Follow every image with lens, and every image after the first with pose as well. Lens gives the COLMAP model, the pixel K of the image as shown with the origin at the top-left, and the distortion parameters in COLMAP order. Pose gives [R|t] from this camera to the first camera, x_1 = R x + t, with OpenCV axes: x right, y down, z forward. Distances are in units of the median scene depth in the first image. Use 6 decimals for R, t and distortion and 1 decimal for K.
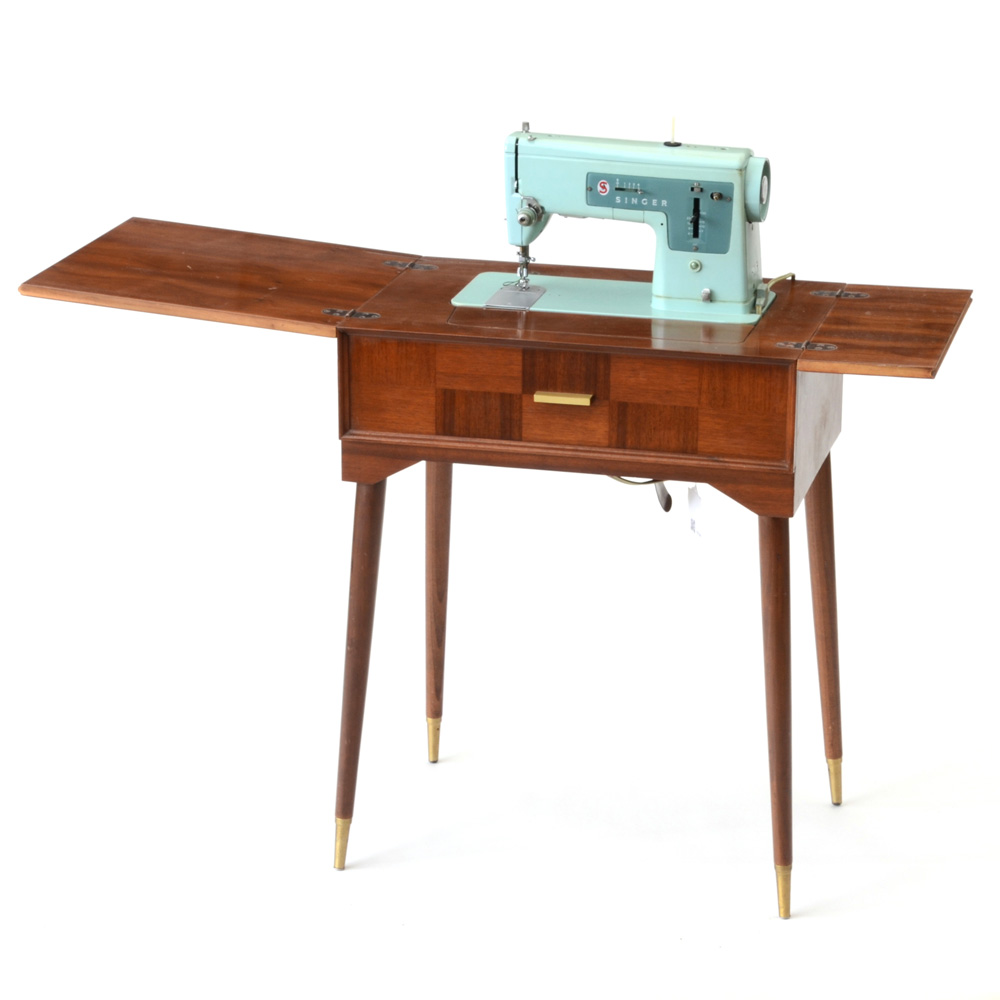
lens RADIAL K [[3247.4, 0, 584.5], [0, 3247.4, 500.1], [0, 0, 1]] dist [0.037359, 0.565539]
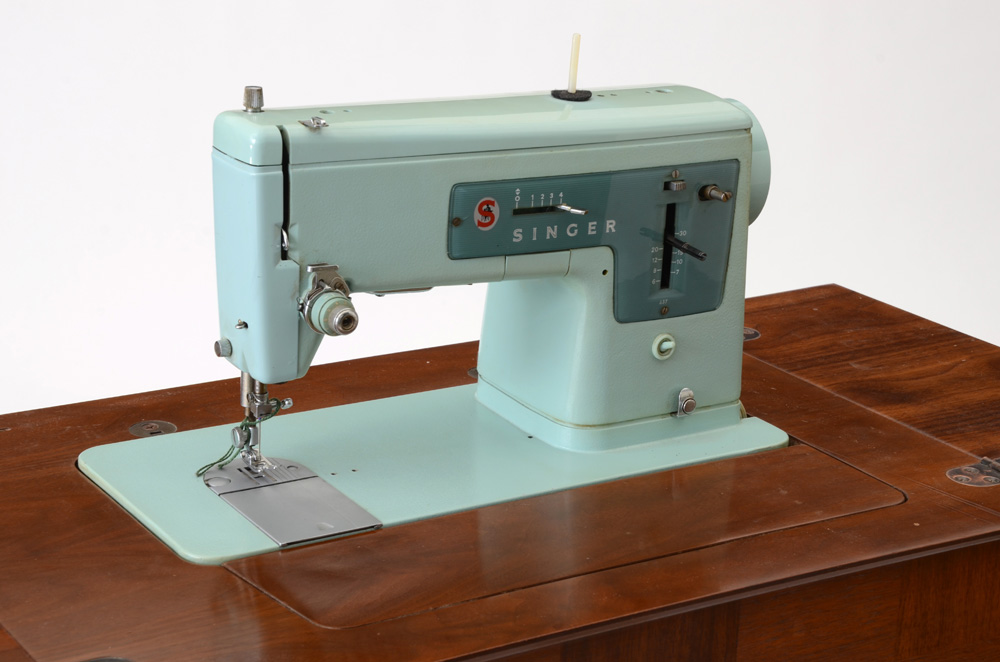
lens RADIAL K [[2120.7, 0, 500.0], [0, 2120.7, 331.0], [0, 0, 1]] dist [0.339340, 0.269158]
pose [[0.705013, -0.198129, 0.680956, -0.190362], [0.181122, 0.978643, 0.097222, -0.108393], [-0.685676, 0.054794, 0.725842, 0.794445]]
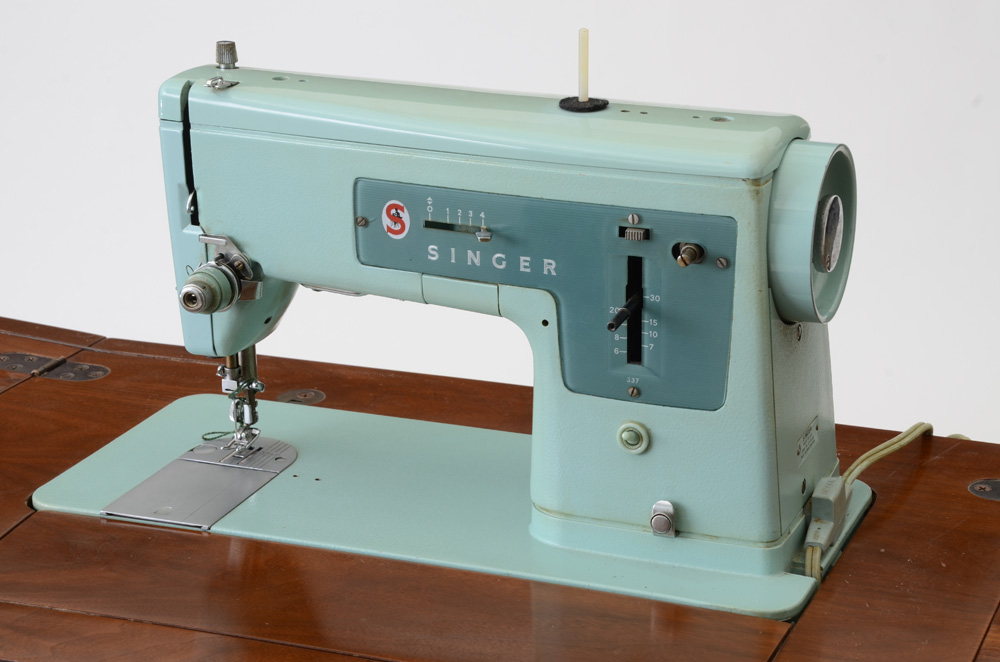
lens RADIAL K [[2241.0, 0, 500.0], [0, 2241.0, 331.0], [0, 0, 1]] dist [0.408591, -0.035442]
pose [[0.987013, 0.024294, -0.158793, 0.059130], [-0.023563, 0.999701, 0.006486, -0.085485], [0.158903, -0.002660, 0.987291, 0.748097]]
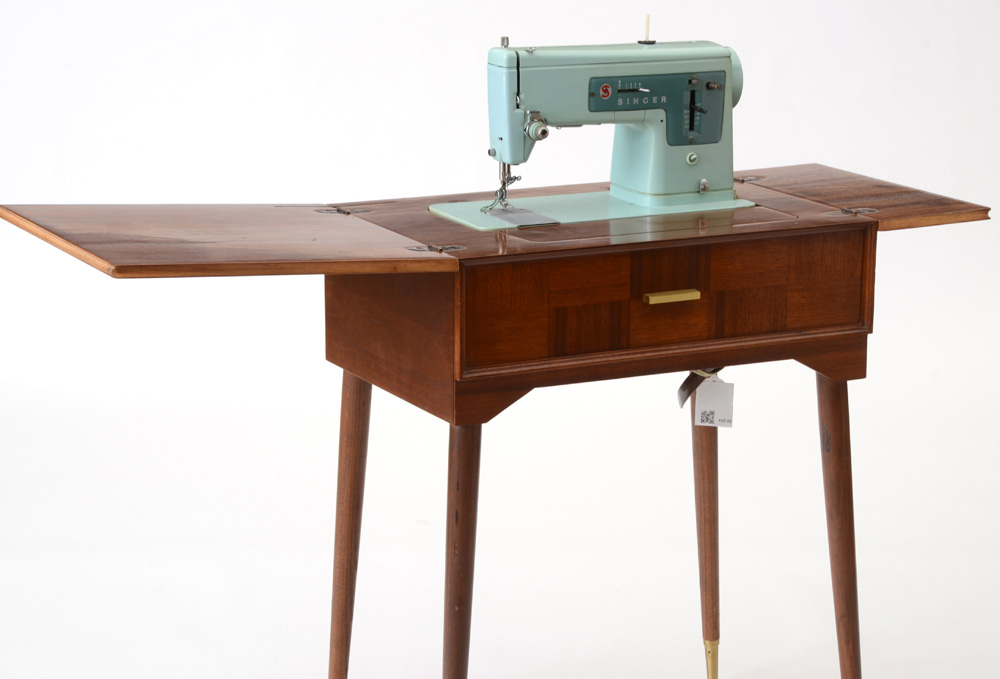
lens RADIAL K [[2795.6, 0, 500.0], [0, 2795.6, 339.5], [0, 0, 1]] dist [0.491651, 0.026390]
pose [[0.772380, -0.147497, 0.617798, -0.560765], [0.194819, 0.980794, -0.009405, -0.020239], [-0.604545, 0.127623, 0.786281, 0.356113]]
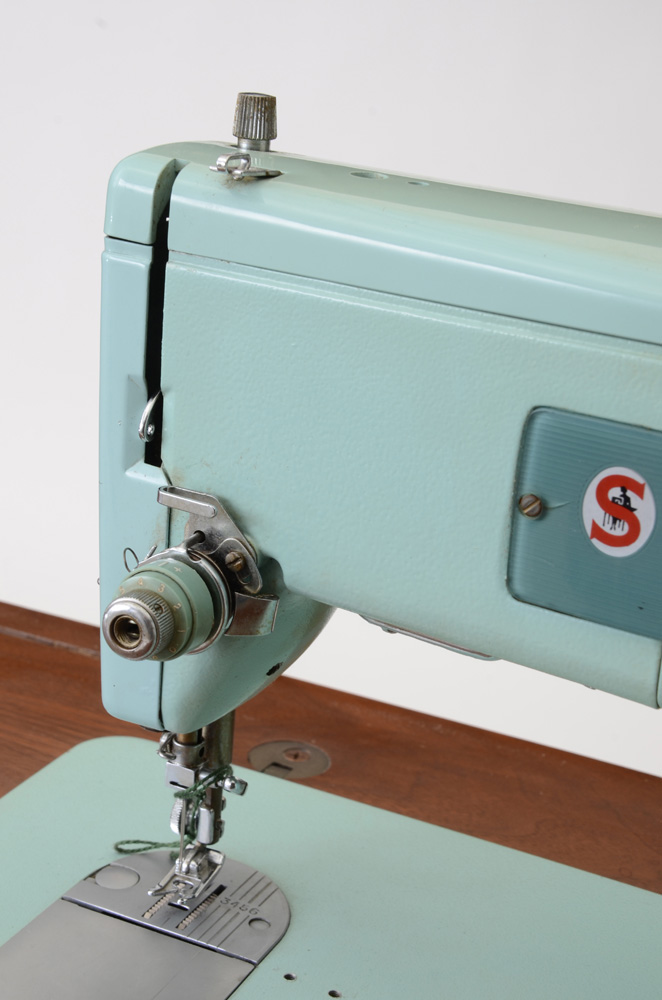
lens RADIAL K [[1778.1, 0, 315.9], [0, 1778.1, 502.7], [0, 0, 1]] dist [0.137145, 0.010758]
pose [[0.974960, 0.132785, -0.178385, 0.006932], [-0.133522, 0.991014, 0.007920, -0.095538], [0.177833, 0.016097, 0.983929, 0.912479]]
